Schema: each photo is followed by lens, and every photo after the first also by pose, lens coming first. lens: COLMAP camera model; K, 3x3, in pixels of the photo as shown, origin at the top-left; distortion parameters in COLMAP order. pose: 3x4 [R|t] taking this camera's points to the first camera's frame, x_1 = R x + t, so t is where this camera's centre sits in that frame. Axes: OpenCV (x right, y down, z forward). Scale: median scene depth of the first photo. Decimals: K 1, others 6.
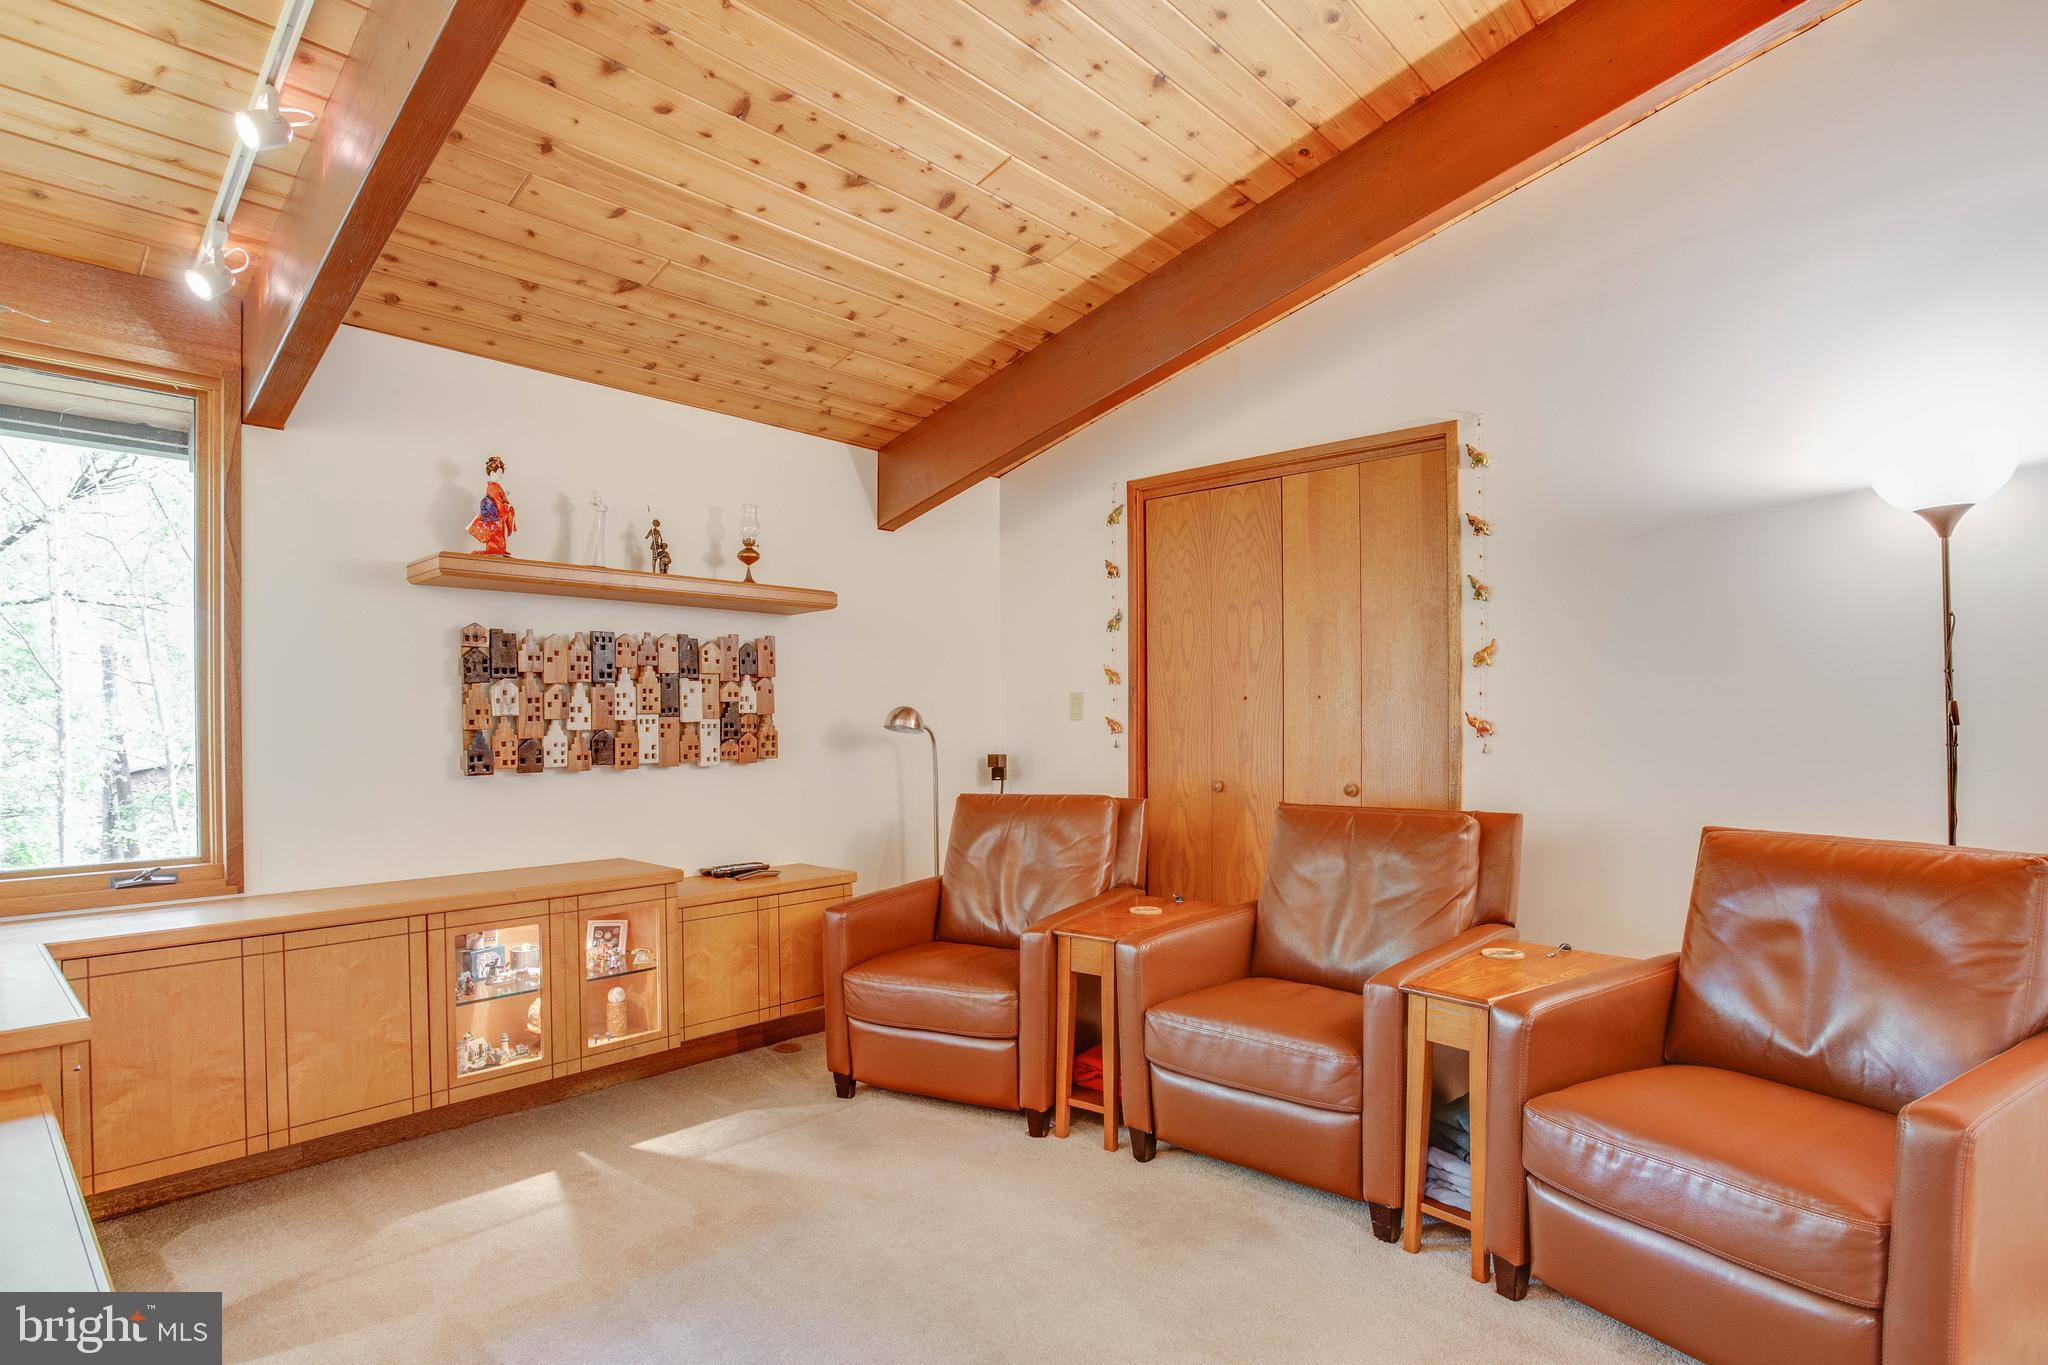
lens RADIAL K [[1120.4, 0, 1023.9], [0, 1120.4, 725.9], [0, 0, 1]] dist [-0.018211, 0.000223]
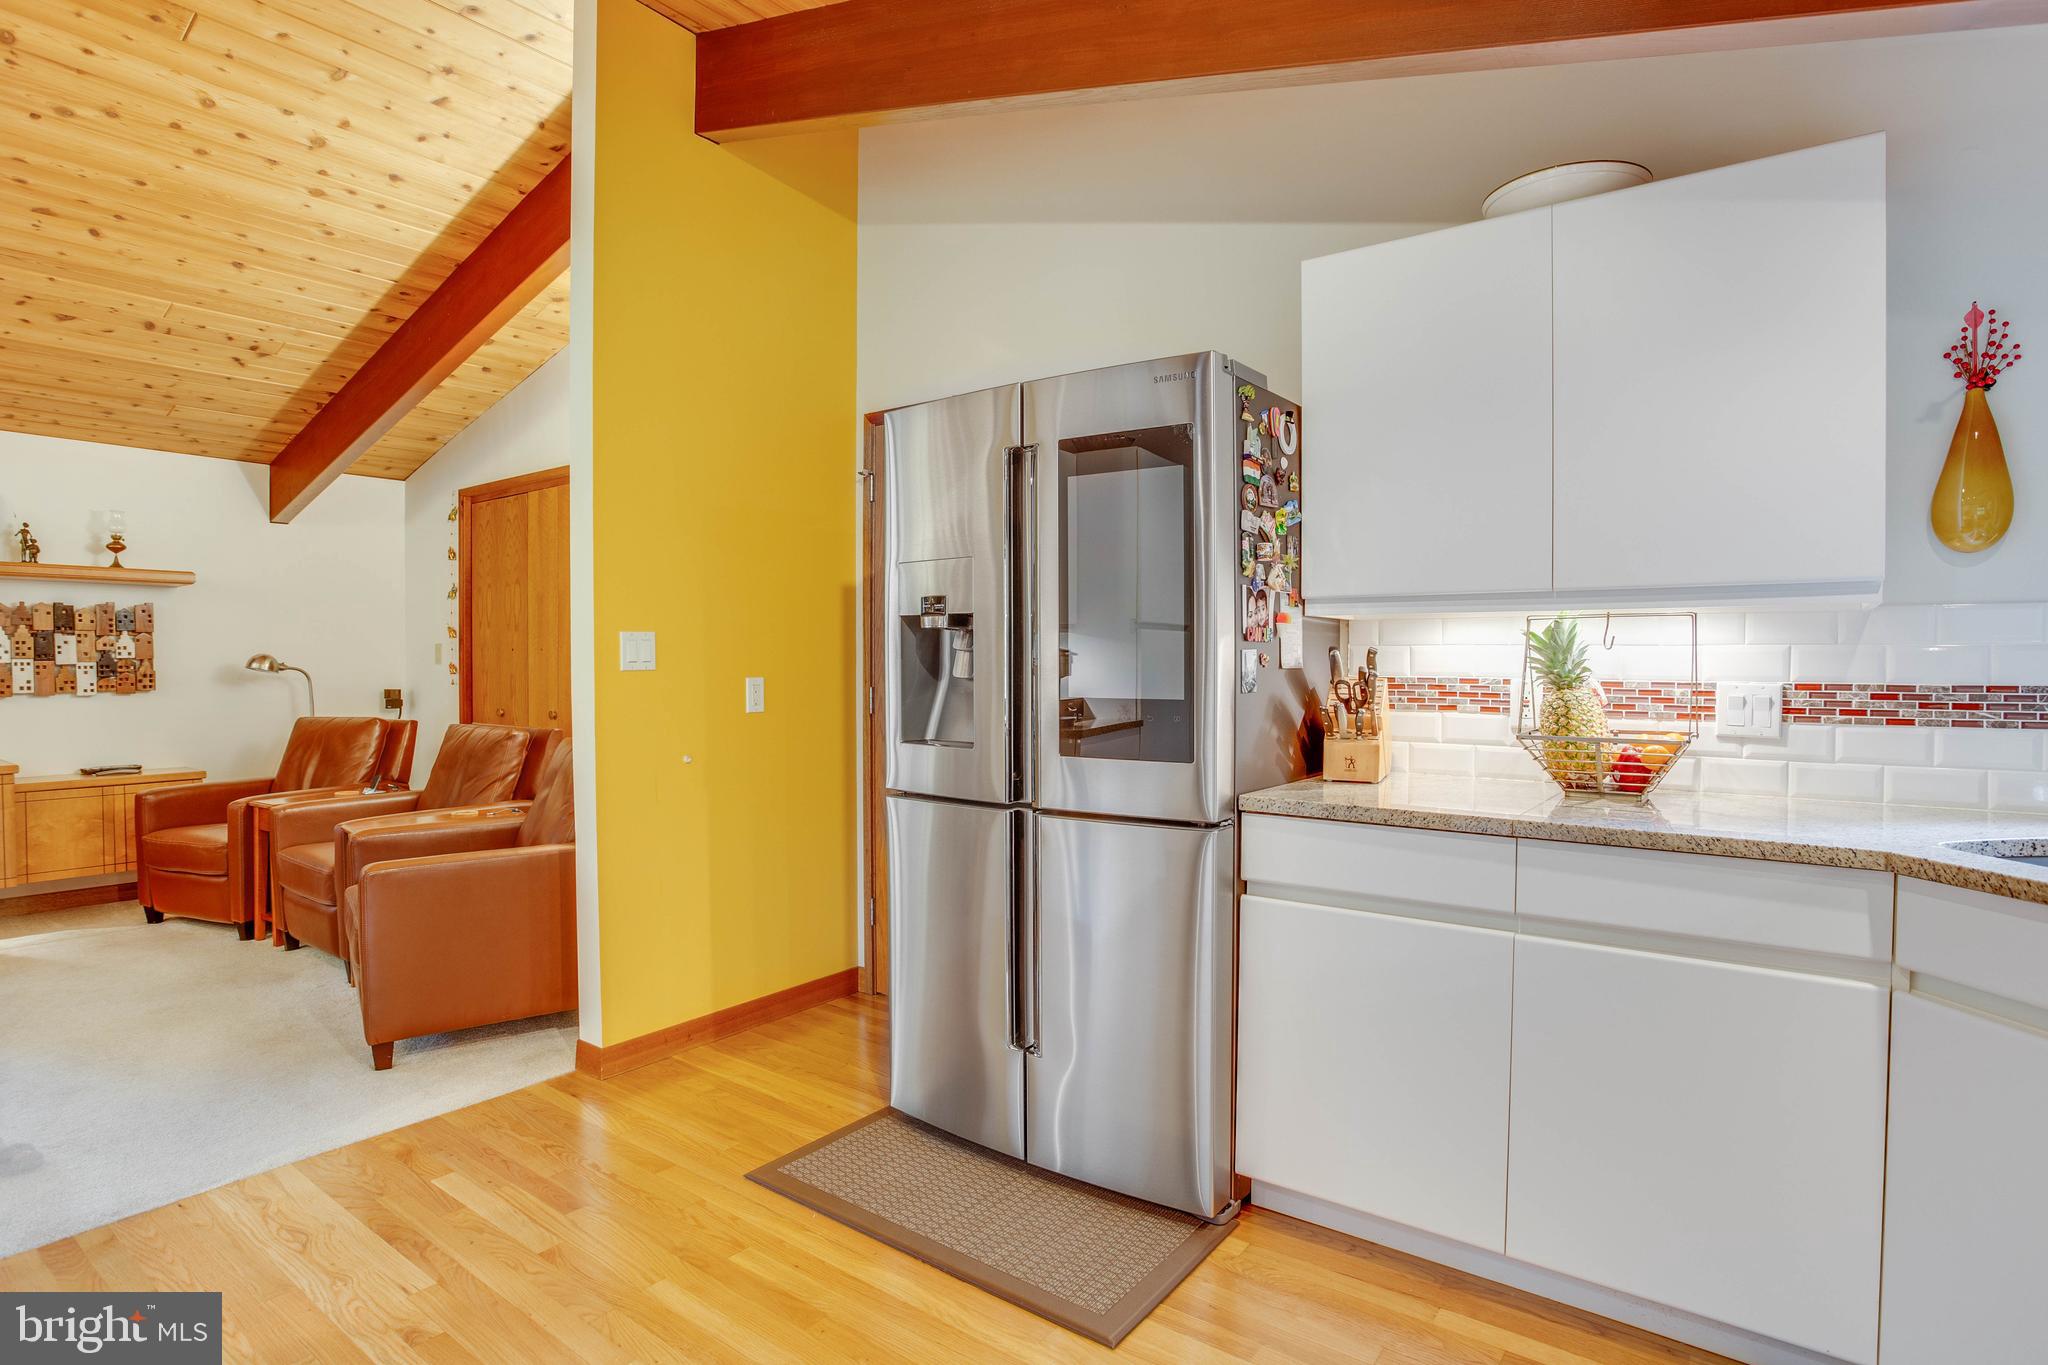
lens RADIAL K [[1066.8, 0, 1024.0], [0, 1066.8, 682.5], [0, 0, 1]] dist [-0.026908, 0.000262]
pose [[0.997047, 0.000652, 0.076794, 0.793483], [-0.001298, 0.999964, 0.008367, 0.006720], [-0.076785, -0.008442, 0.997012, -0.401936]]
